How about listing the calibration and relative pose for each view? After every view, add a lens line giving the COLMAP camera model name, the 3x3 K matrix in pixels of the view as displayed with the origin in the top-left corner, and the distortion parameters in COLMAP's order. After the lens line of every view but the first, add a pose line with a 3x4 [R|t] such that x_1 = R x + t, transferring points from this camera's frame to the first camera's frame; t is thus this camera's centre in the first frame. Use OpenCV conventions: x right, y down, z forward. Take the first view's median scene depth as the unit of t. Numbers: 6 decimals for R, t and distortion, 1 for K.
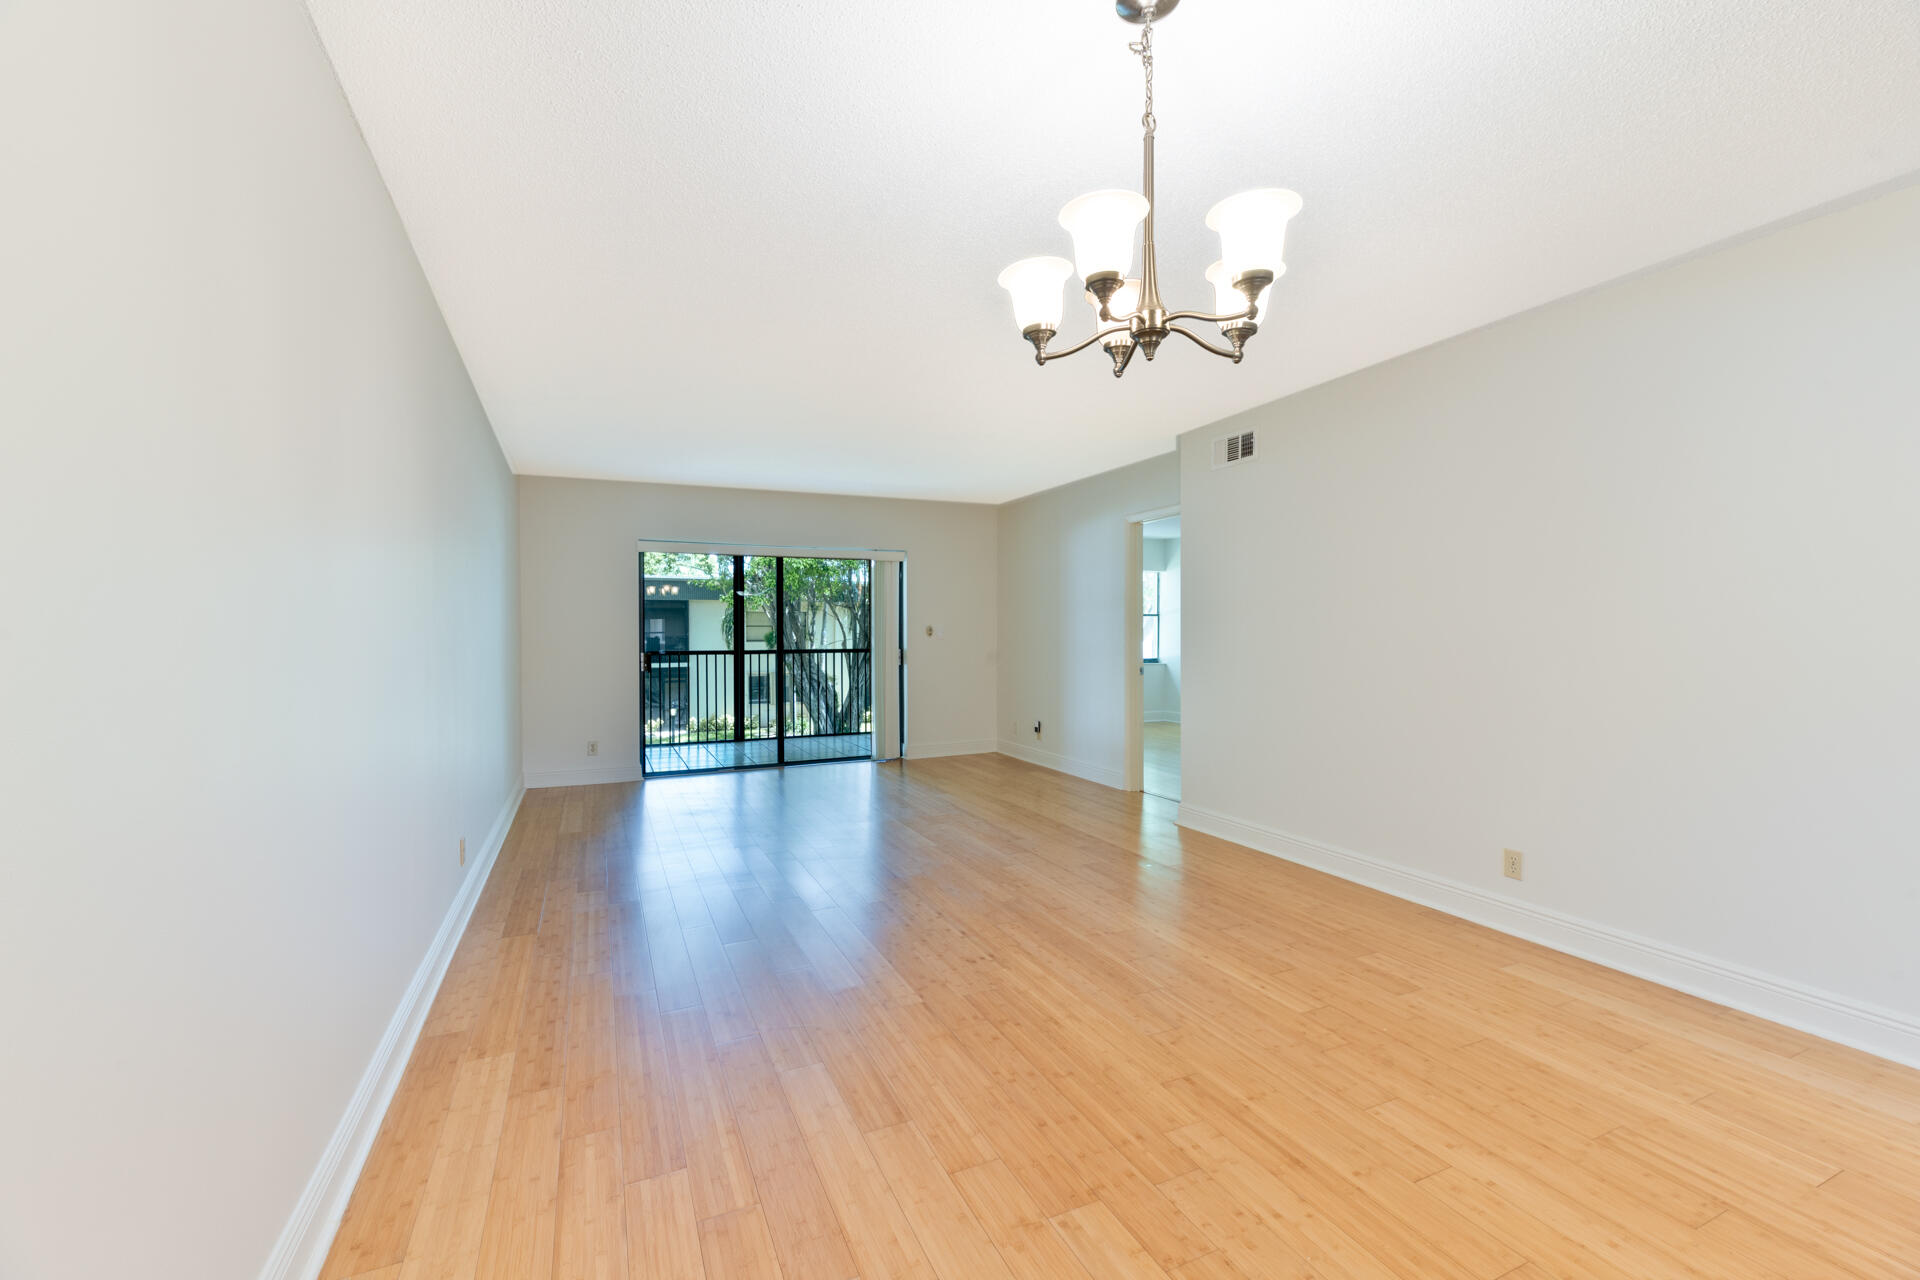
lens RADIAL K [[787.3, 0, 942.1], [0, 787.3, 645.4], [0, 0, 1]] dist [0.006956, -0.000883]
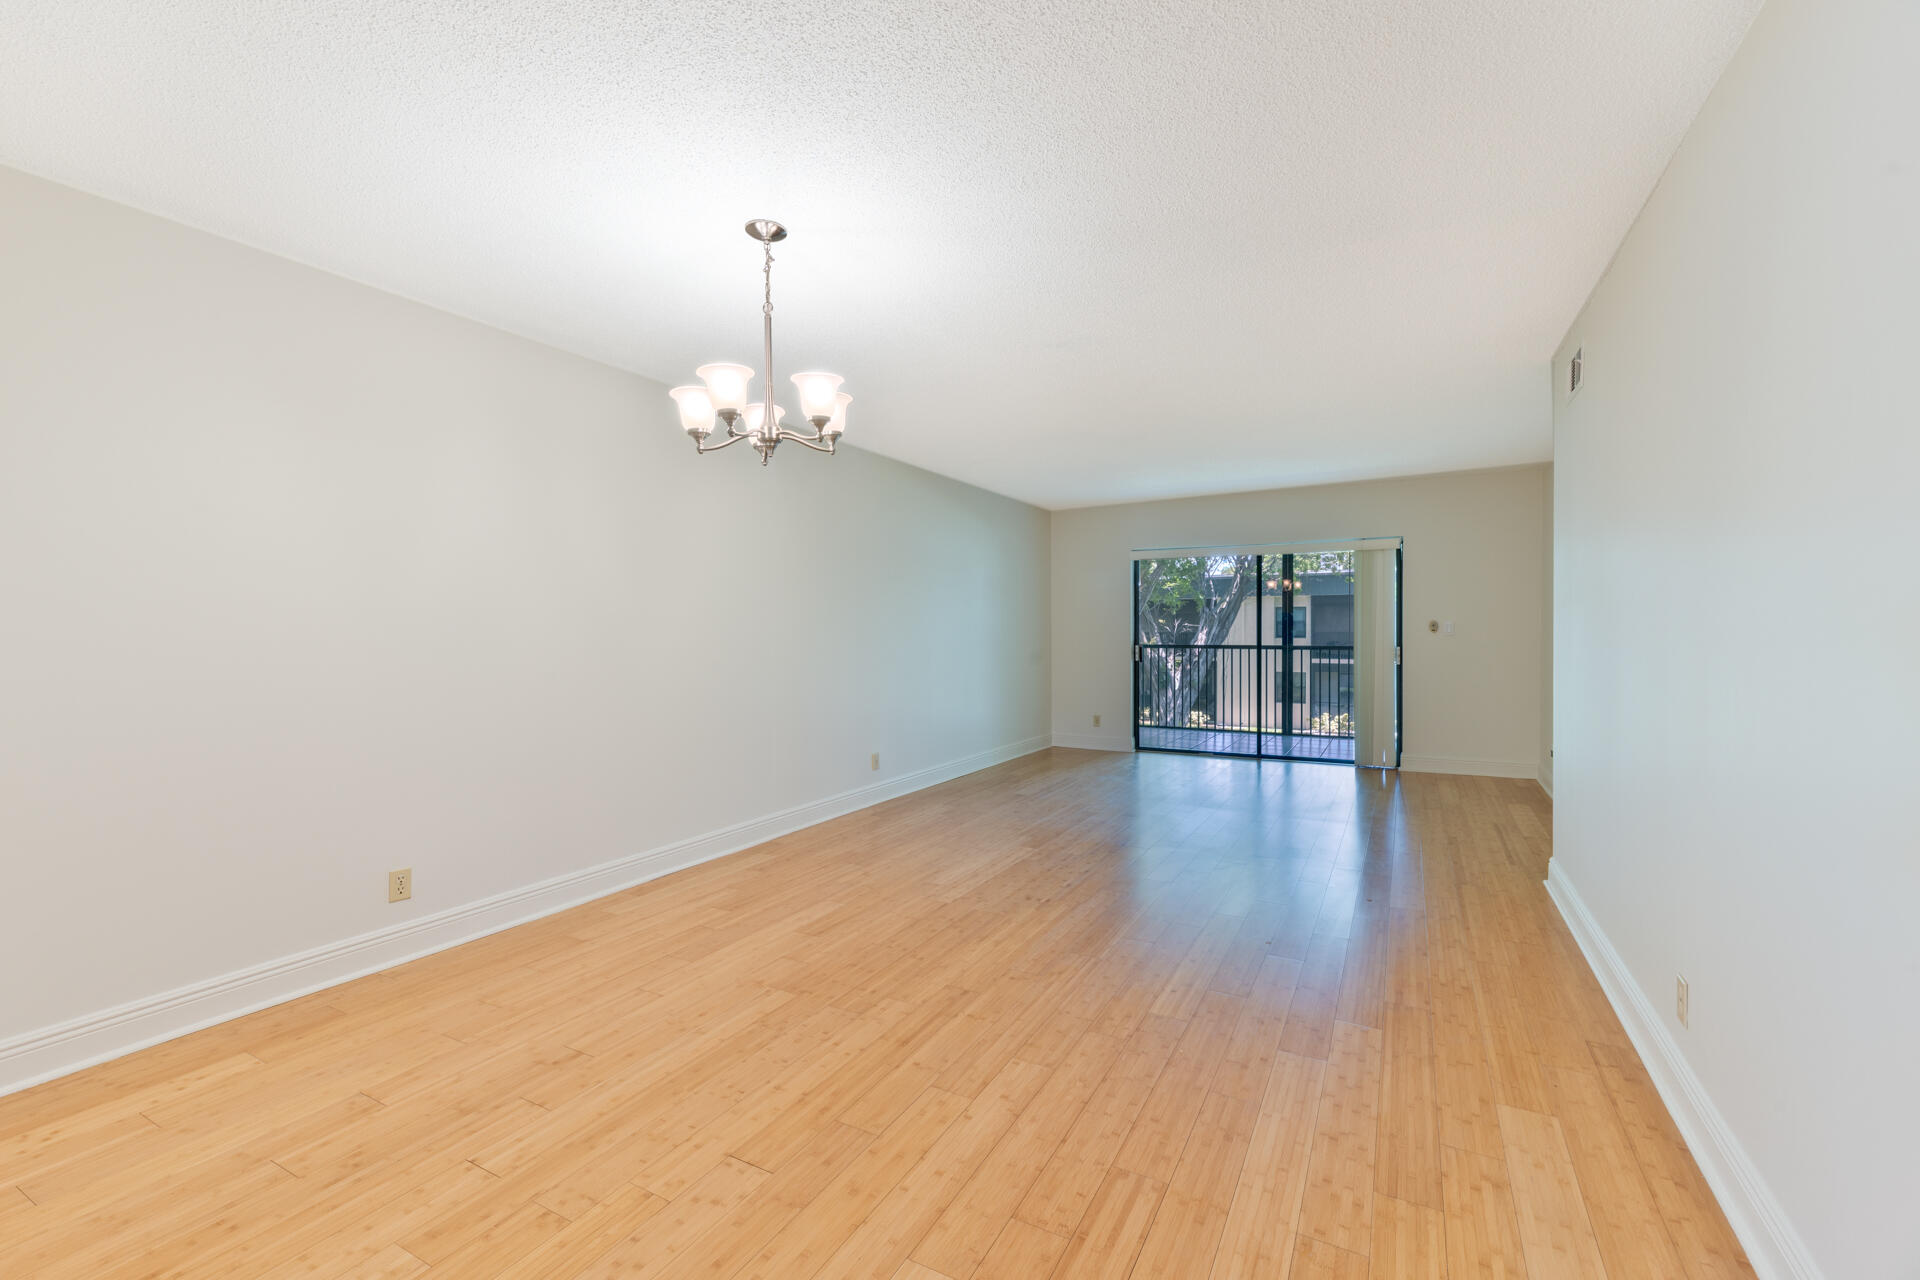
lens RADIAL K [[787.3, 0, 977.1], [0, 787.3, 633.5], [0, 0, 1]] dist [0.006956, -0.000883]
pose [[0.611583, 0.004979, -0.791164, 0.878348], [-0.012459, 0.999917, -0.003339, -0.003611], [0.791082, 0.011899, 0.611594, 0.173174]]
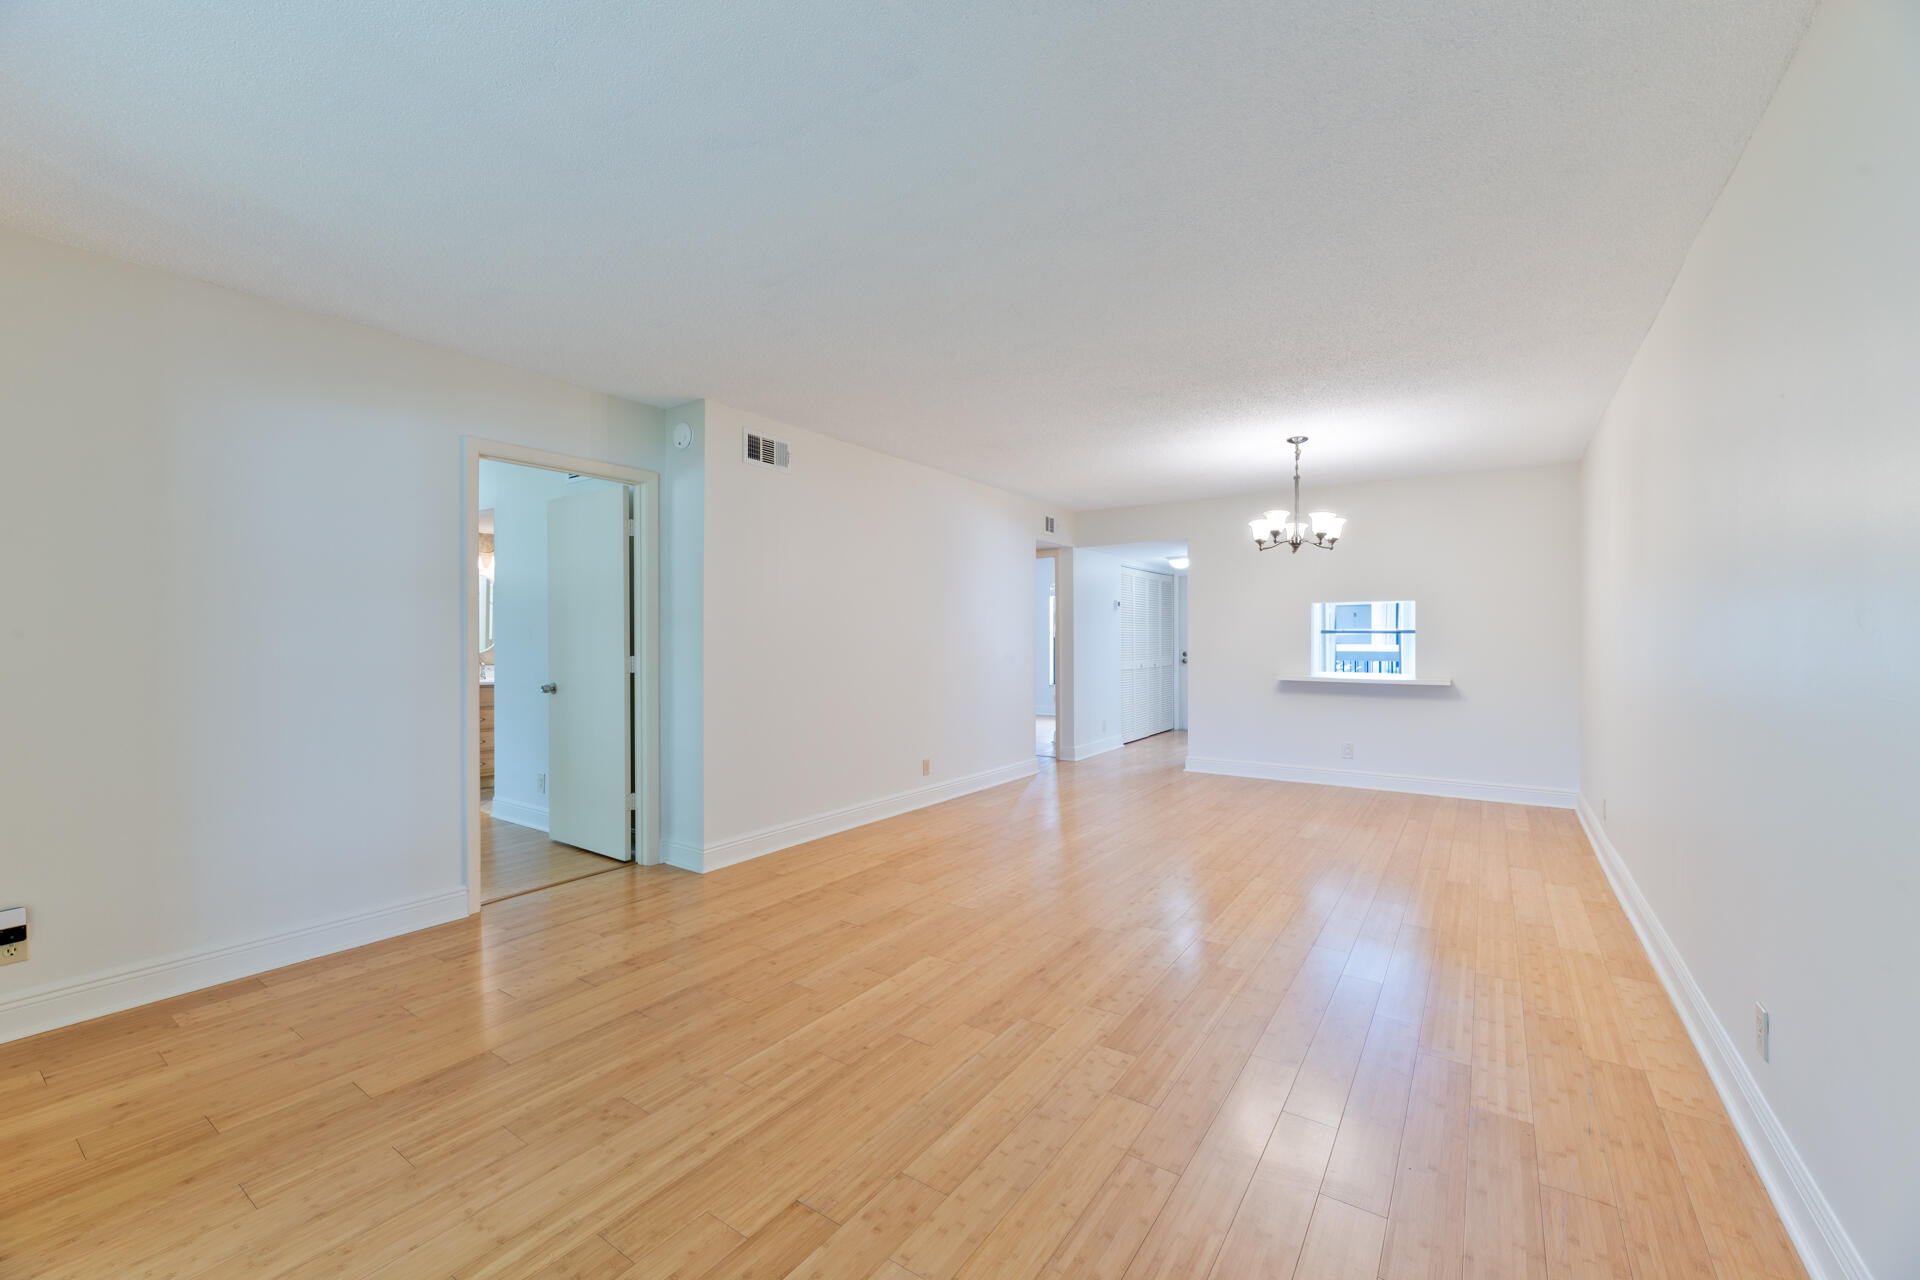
lens RADIAL K [[787.3, 0, 954.7], [0, 787.3, 640.3], [0, 0, 1]] dist [0.006956, -0.000883]
pose [[-0.531362, 0.000524, 0.847145, -0.835816], [0.016428, 0.999818, 0.009686, -0.028663], [-0.846986, 0.019064, -0.531274, 1.899822]]
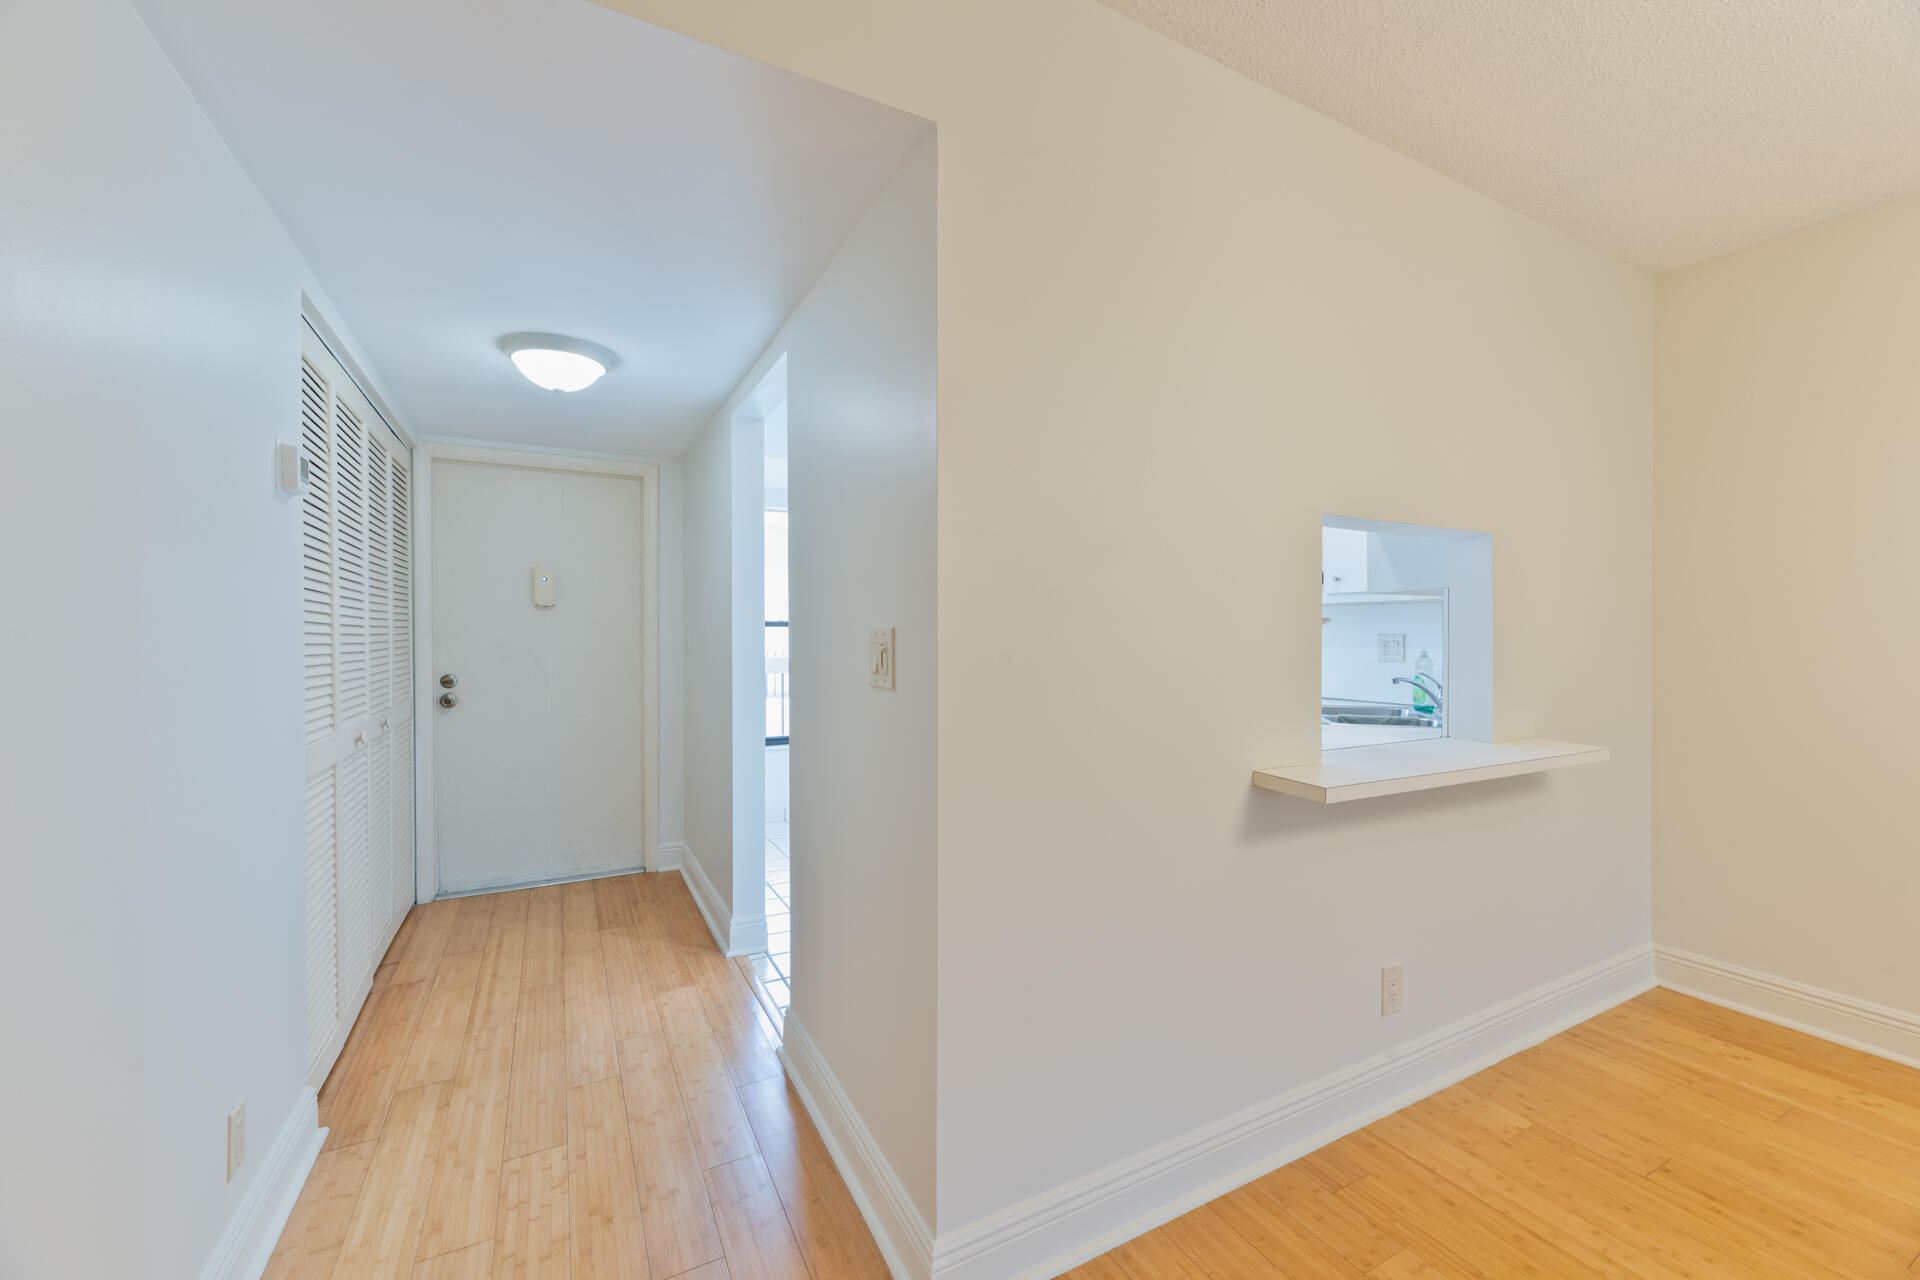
lens RADIAL K [[765.2, 0, 966.4], [0, 765.2, 644.6], [0, 0, 1]] dist [0.003861, 0.000146]
pose [[-0.996337, 0.000925, -0.085509, 0.760088], [-0.000334, 0.999892, 0.014710, 0.006847], [0.085514, 0.014685, -0.996229, 0.537244]]
